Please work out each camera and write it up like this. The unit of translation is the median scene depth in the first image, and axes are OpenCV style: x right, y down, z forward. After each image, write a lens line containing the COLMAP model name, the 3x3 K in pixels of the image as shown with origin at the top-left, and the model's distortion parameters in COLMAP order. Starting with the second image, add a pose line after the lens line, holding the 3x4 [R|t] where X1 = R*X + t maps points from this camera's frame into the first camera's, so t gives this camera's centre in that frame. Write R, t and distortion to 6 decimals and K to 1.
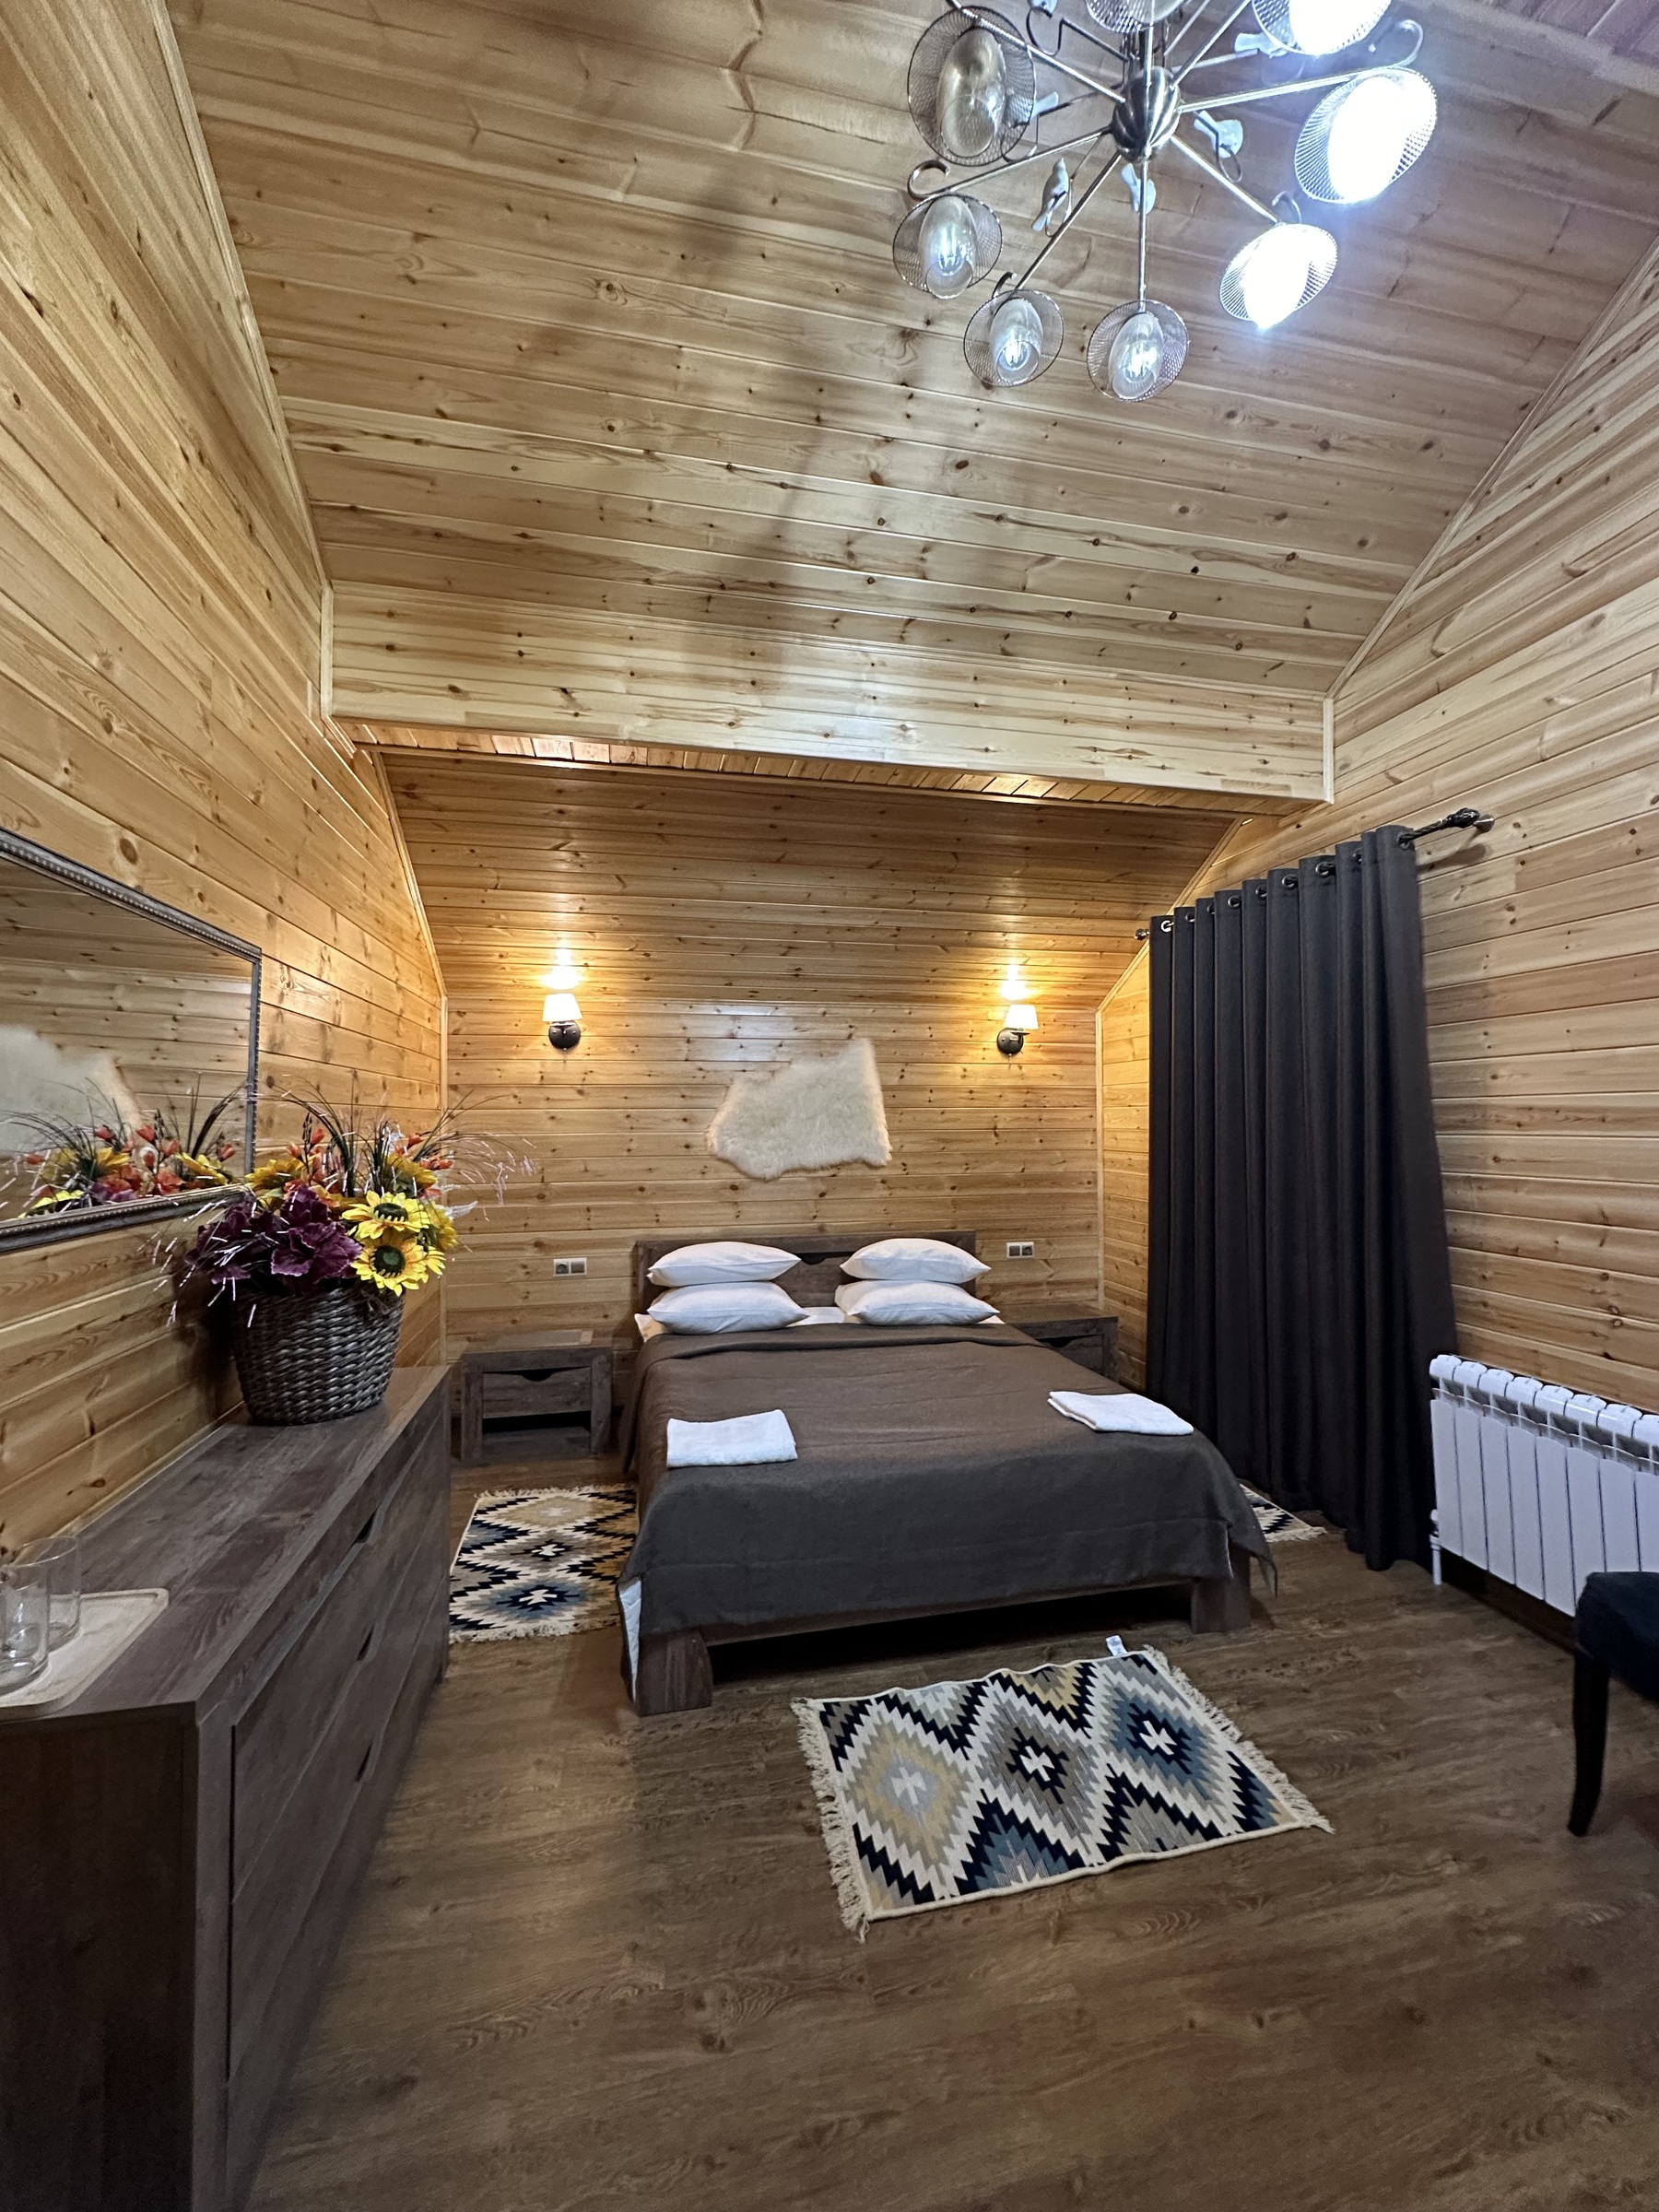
lens RADIAL K [[876.8, 0, 830.4], [0, 876.8, 1107.7], [0, 0, 1]] dist [-0.002043, 0.000126]
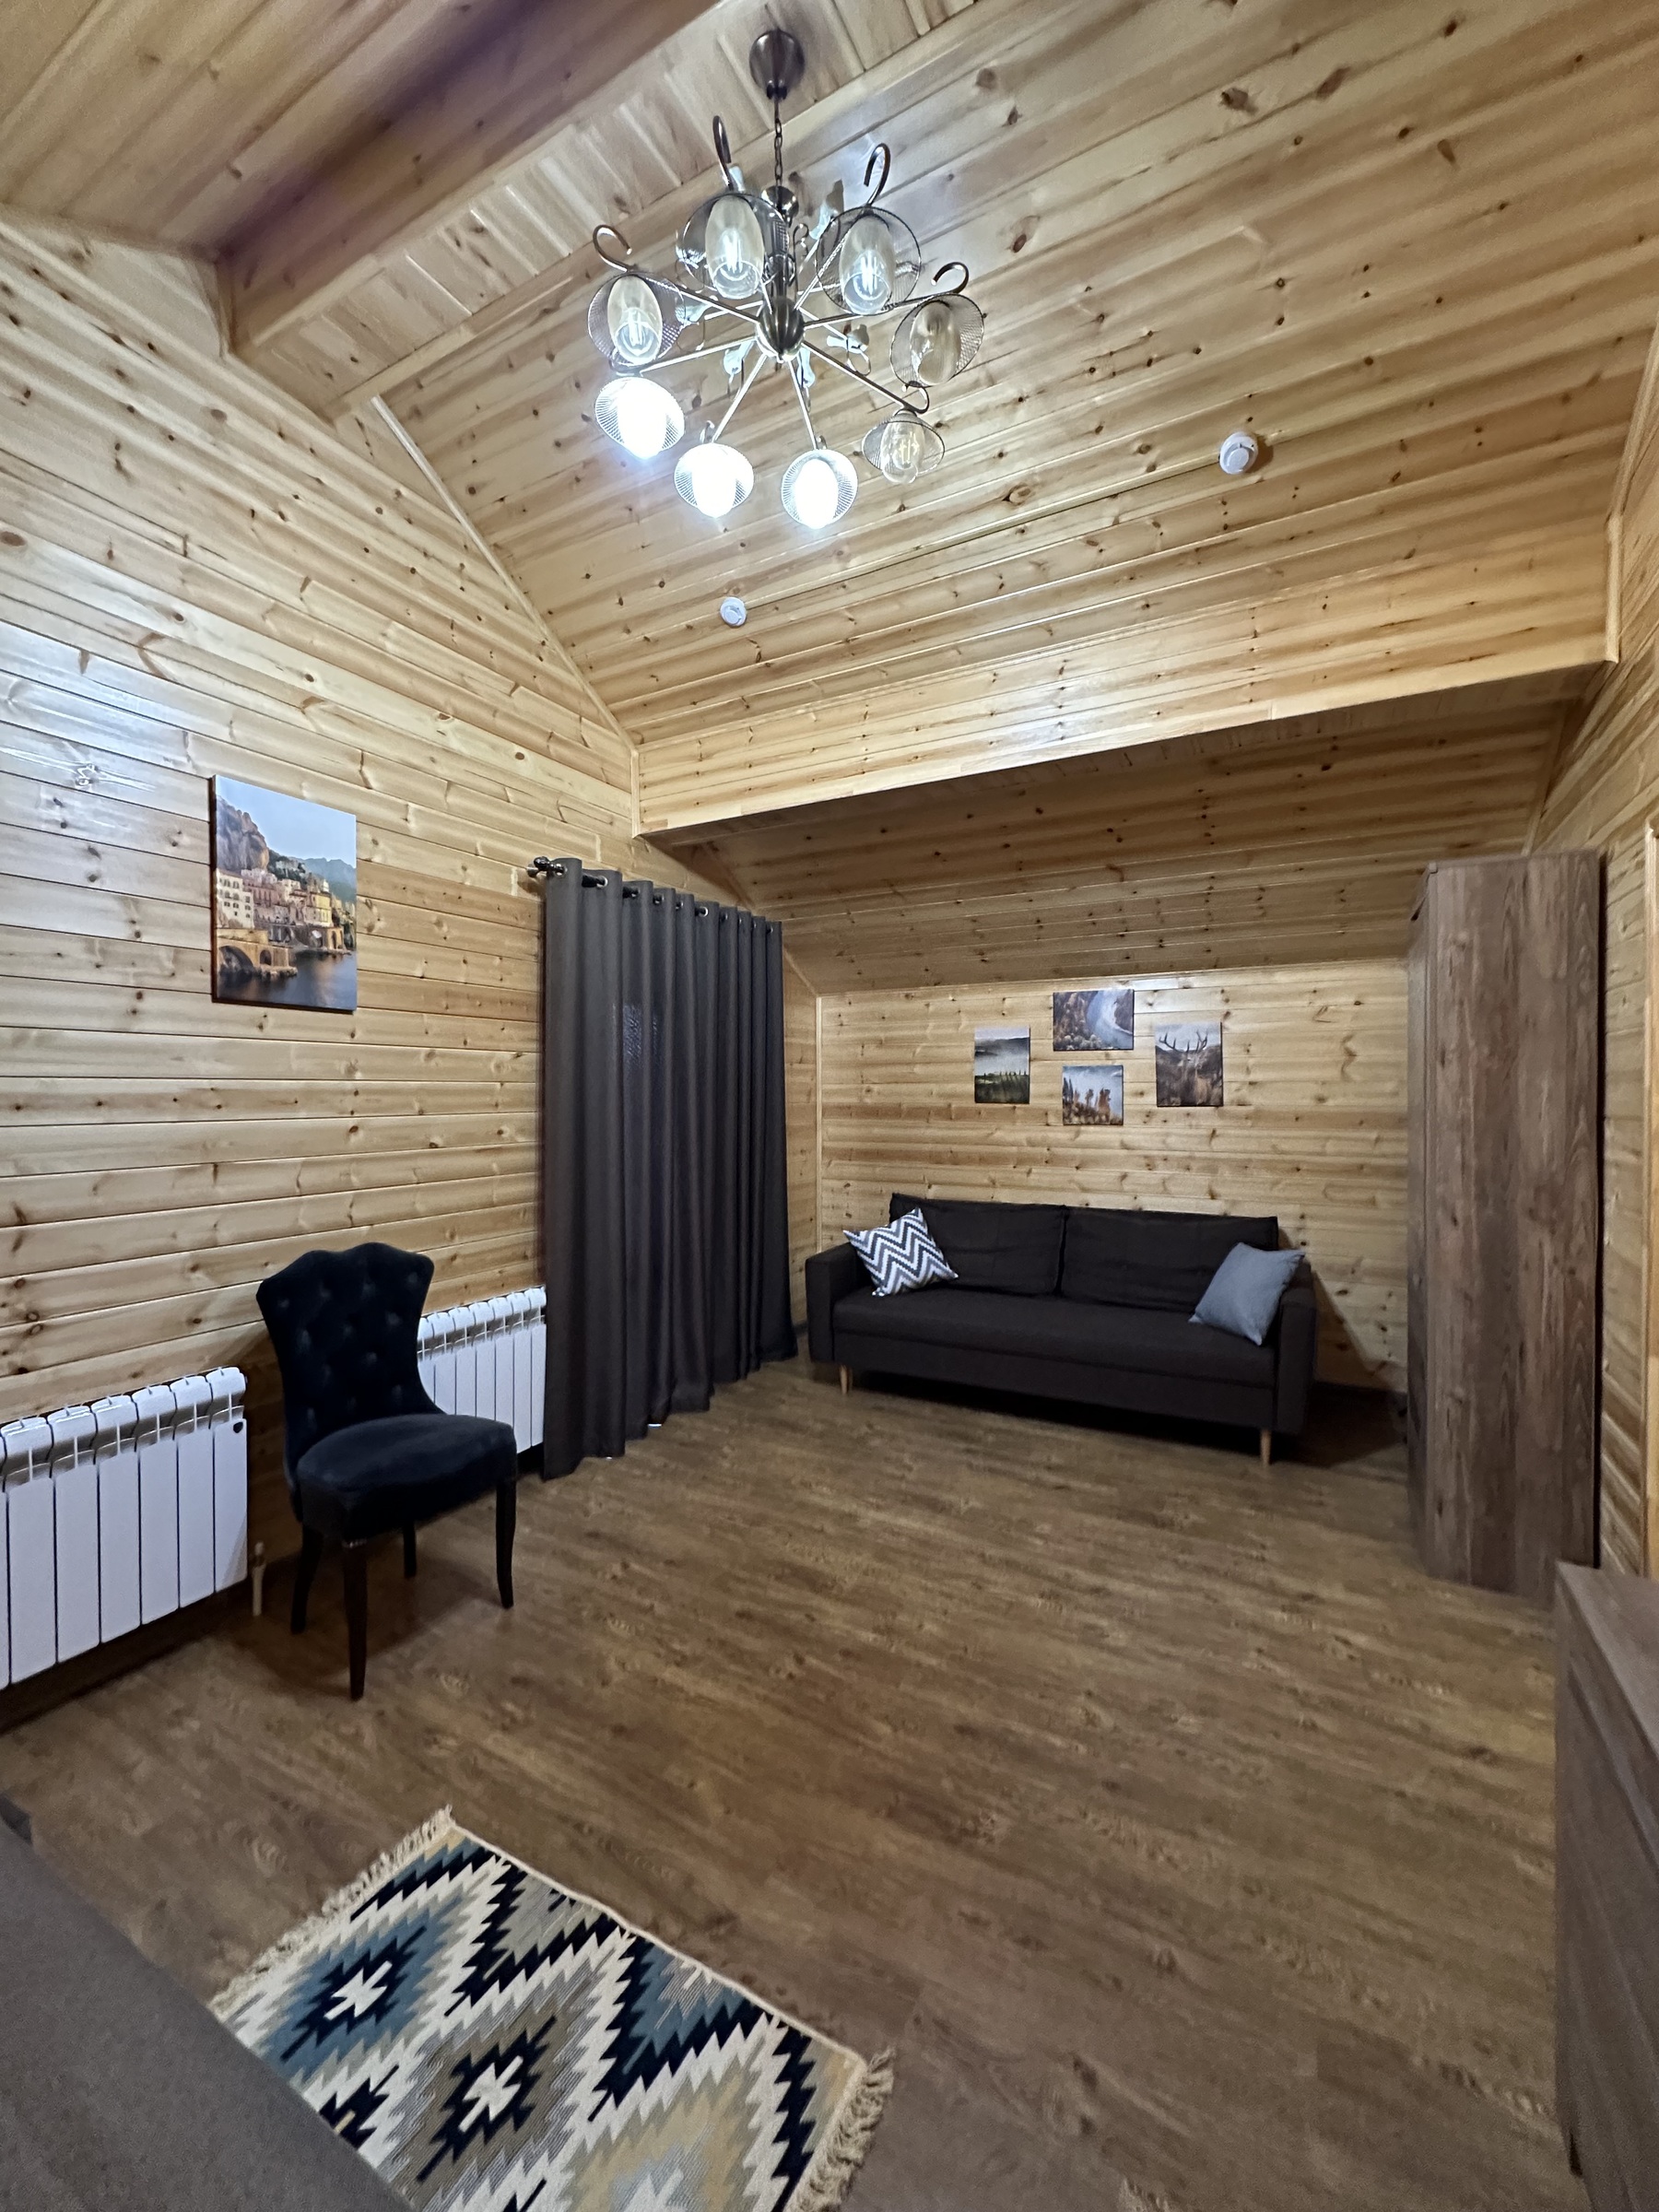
lens RADIAL K [[876.8, 0, 830.4], [0, 876.8, 1107.7], [0, 0, 1]] dist [-0.002043, 0.000126]
pose [[-0.758542, -0.007791, 0.651578, -0.427185], [-0.011692, 0.999930, -0.001655, 0.009666], [-0.651519, -0.008873, -0.758580, 1.514712]]
